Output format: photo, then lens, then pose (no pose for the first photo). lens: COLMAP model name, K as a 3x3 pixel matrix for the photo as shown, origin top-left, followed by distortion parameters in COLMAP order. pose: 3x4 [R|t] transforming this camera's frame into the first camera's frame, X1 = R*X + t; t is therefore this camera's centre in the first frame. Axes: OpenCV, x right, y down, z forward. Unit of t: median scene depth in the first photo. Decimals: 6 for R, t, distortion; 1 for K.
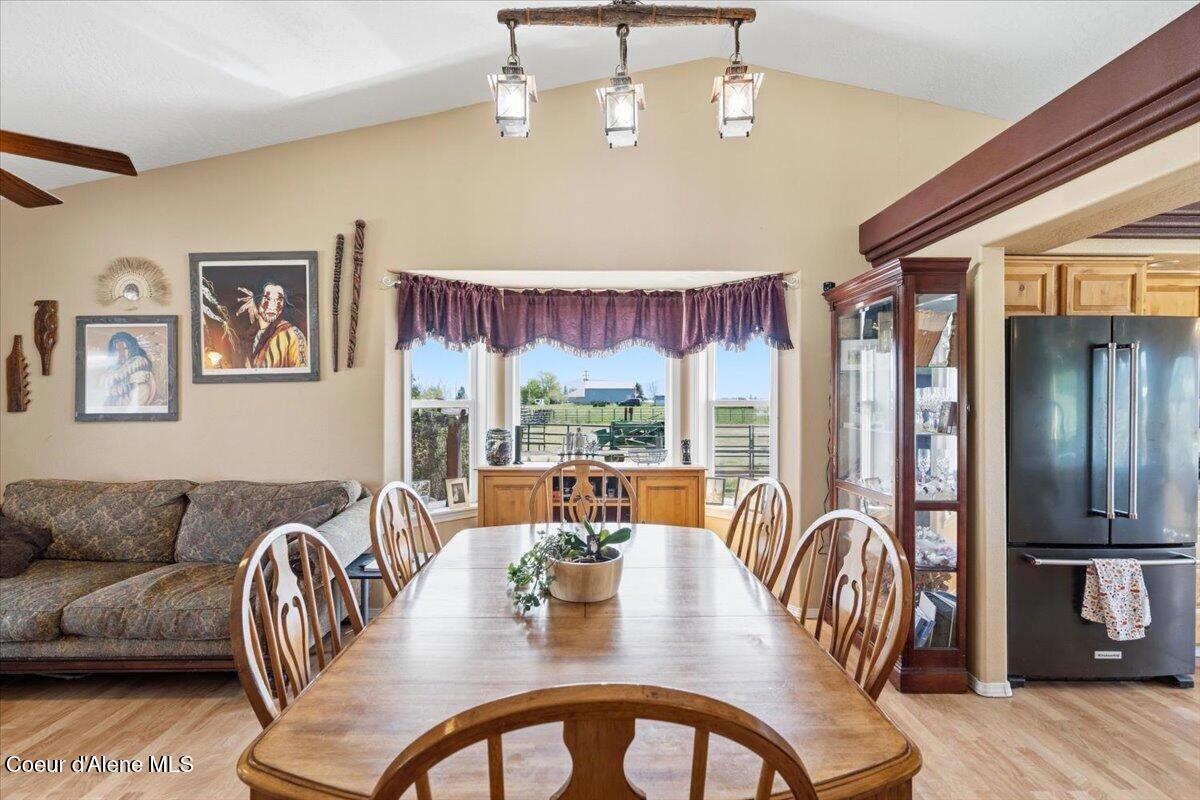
lens RADIAL K [[542.2, 0, 601.5], [0, 542.2, 405.3], [0, 0, 1]] dist [0.001457, -0.000183]
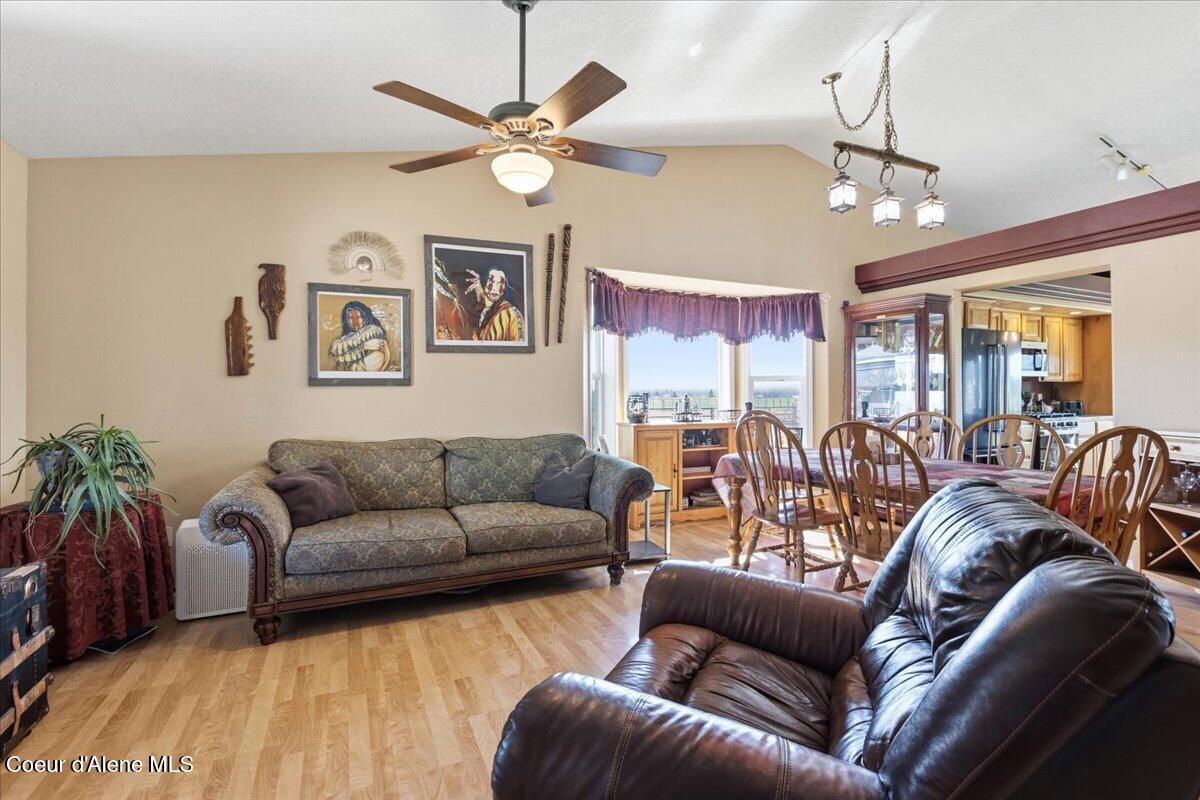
lens RADIAL K [[543.2, 0, 599.9], [0, 543.2, 396.8], [0, 0, 1]] dist [0.000342, -0.000138]
pose [[0.913188, -0.002157, 0.407533, -0.879194], [0.003385, 0.999992, -0.002292, 0.054632], [-0.407525, 0.003472, 0.913187, -0.157100]]
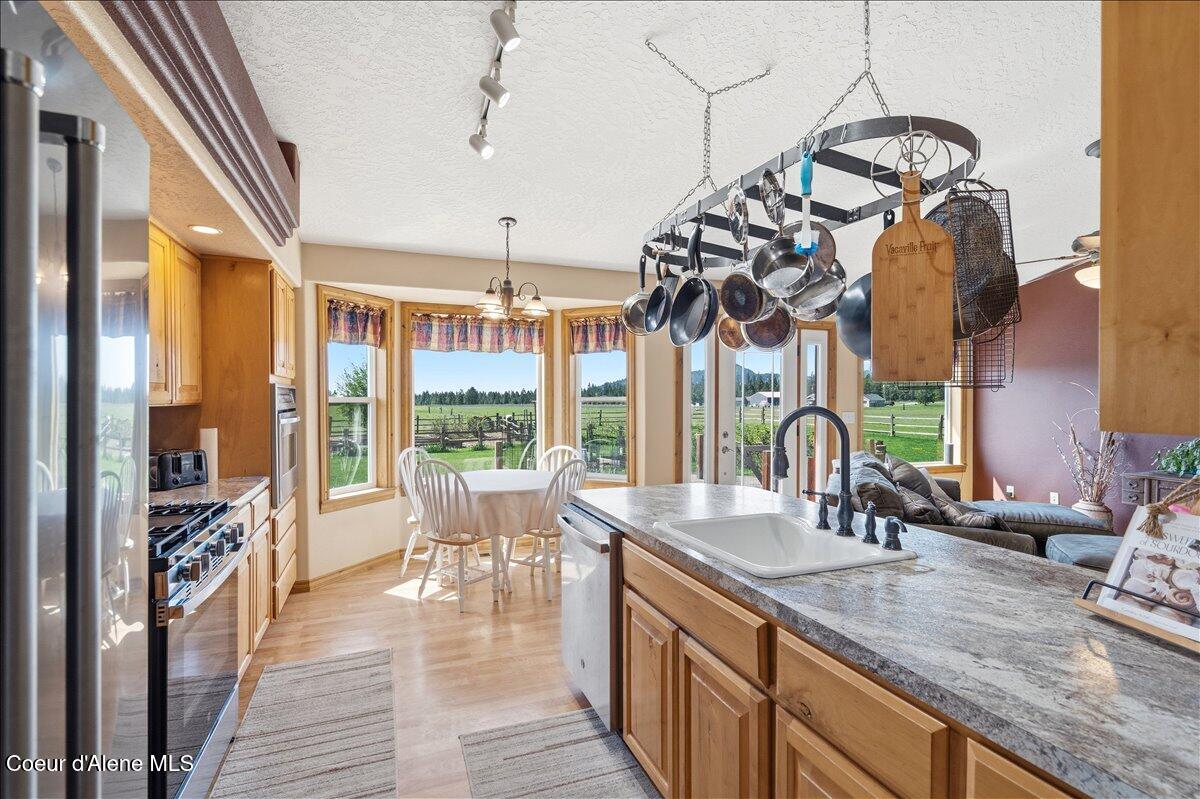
lens RADIAL K [[546.5, 0, 600.0], [0, 546.5, 399.5], [0, 0, 1]] dist [-0.002574, -0.000006]
pose [[-0.352755, 0.000225, 0.935716, 0.519603], [0.012997, 0.999905, 0.004659, -0.004414], [-0.935626, 0.013805, -0.352724, 0.656433]]
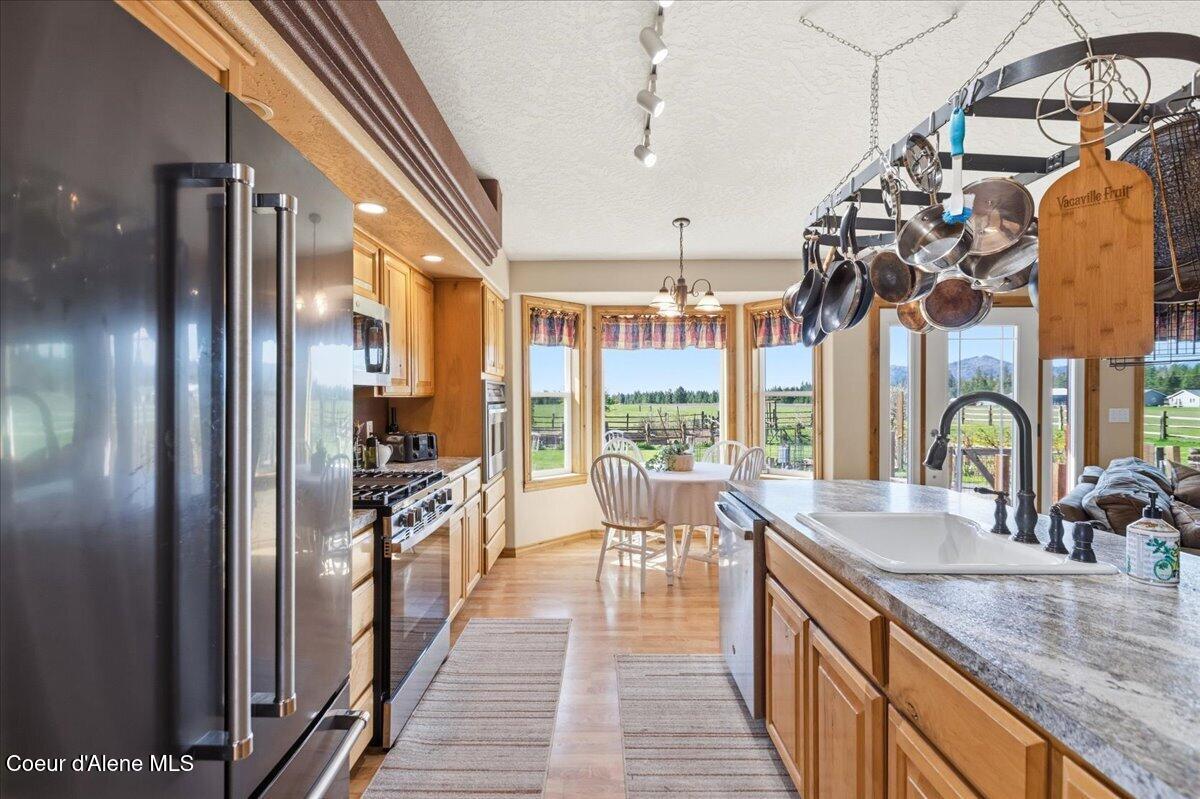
lens RADIAL K [[543.2, 0, 599.9], [0, 543.2, 396.3], [0, 0, 1]] dist [0.000342, -0.000138]
pose [[0.018100, 0.004901, 0.999824, 0.474116], [0.015454, 0.999867, -0.005181, 0.008823], [-0.999717, 0.015545, 0.018021, 0.592107]]
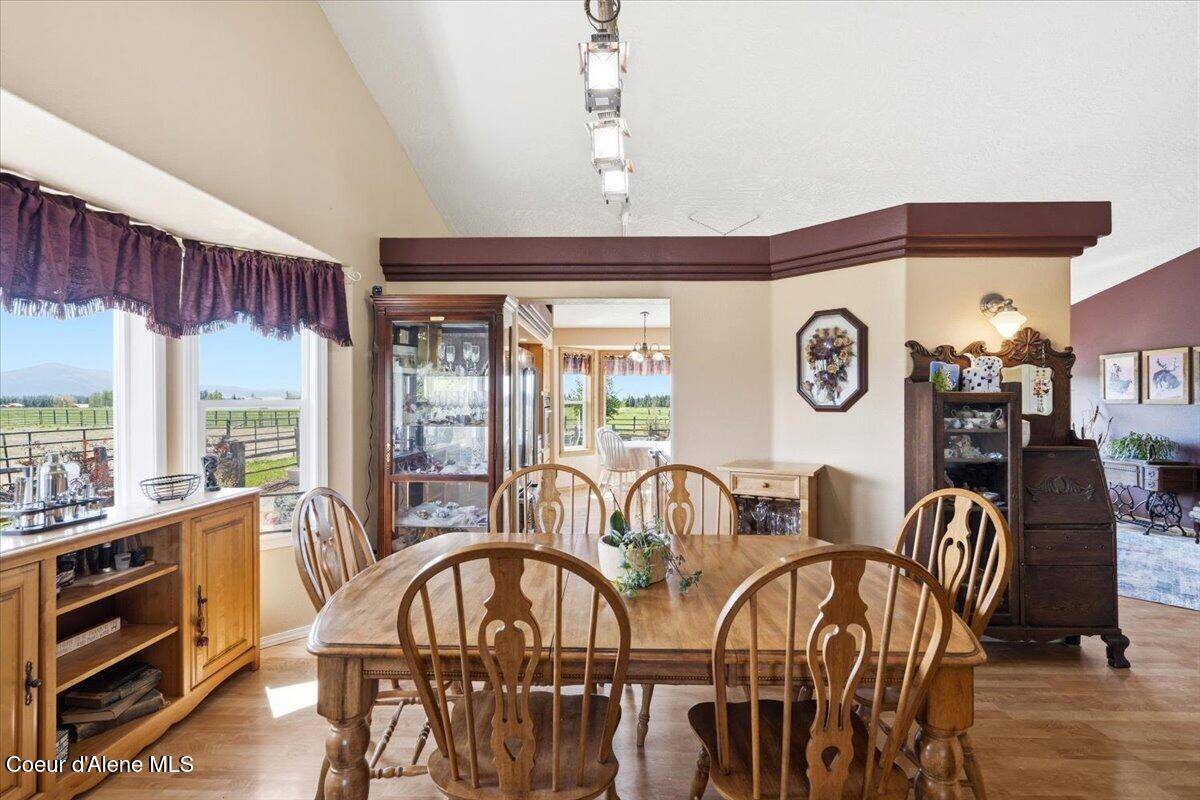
lens RADIAL K [[546.5, 0, 600.0], [0, 546.5, 400.0], [0, 0, 1]] dist [-0.002574, -0.000006]
pose [[0.038084, 0.004050, 0.999266, -0.589937], [0.009297, 0.999947, -0.004407, -0.004082], [-0.999231, 0.009458, 0.038045, 0.535911]]
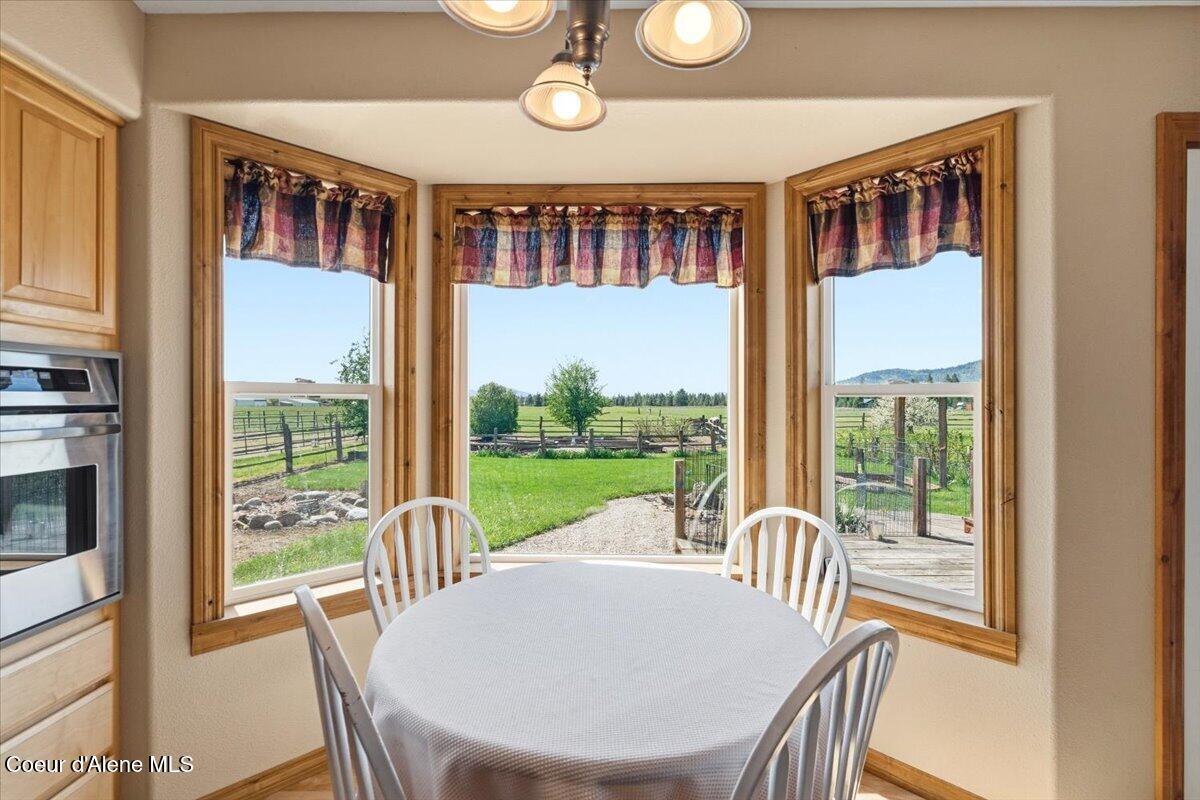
lens RADIAL K [[546.5, 0, 600.0], [0, 546.5, 400.0], [0, 0, 1]] dist [-0.002574, -0.000006]
pose [[0.020211, 0.002023, 0.999794, 1.330171], [0.011153, 0.999935, -0.002249, 0.010925], [-0.999734, 0.011196, 0.020187, 0.426729]]
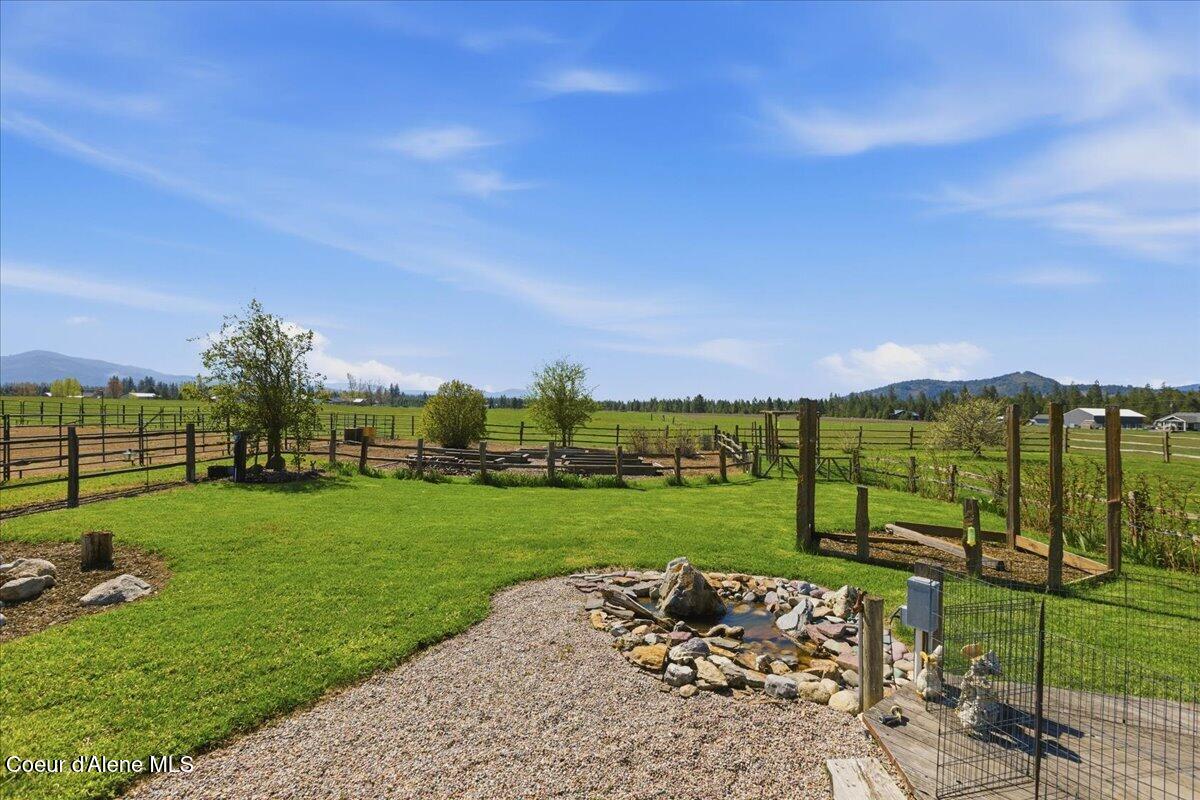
lens RADIAL K [[546.5, 0, 600.0], [0, 546.5, 400.0], [0, 0, 1]] dist [-0.002574, -0.000006]
pose [[0.055511, 0.010519, 0.998403, 3.030687], [-0.014495, 0.999848, -0.009728, 0.007668], [-0.998353, -0.013931, 0.055655, 0.034823]]
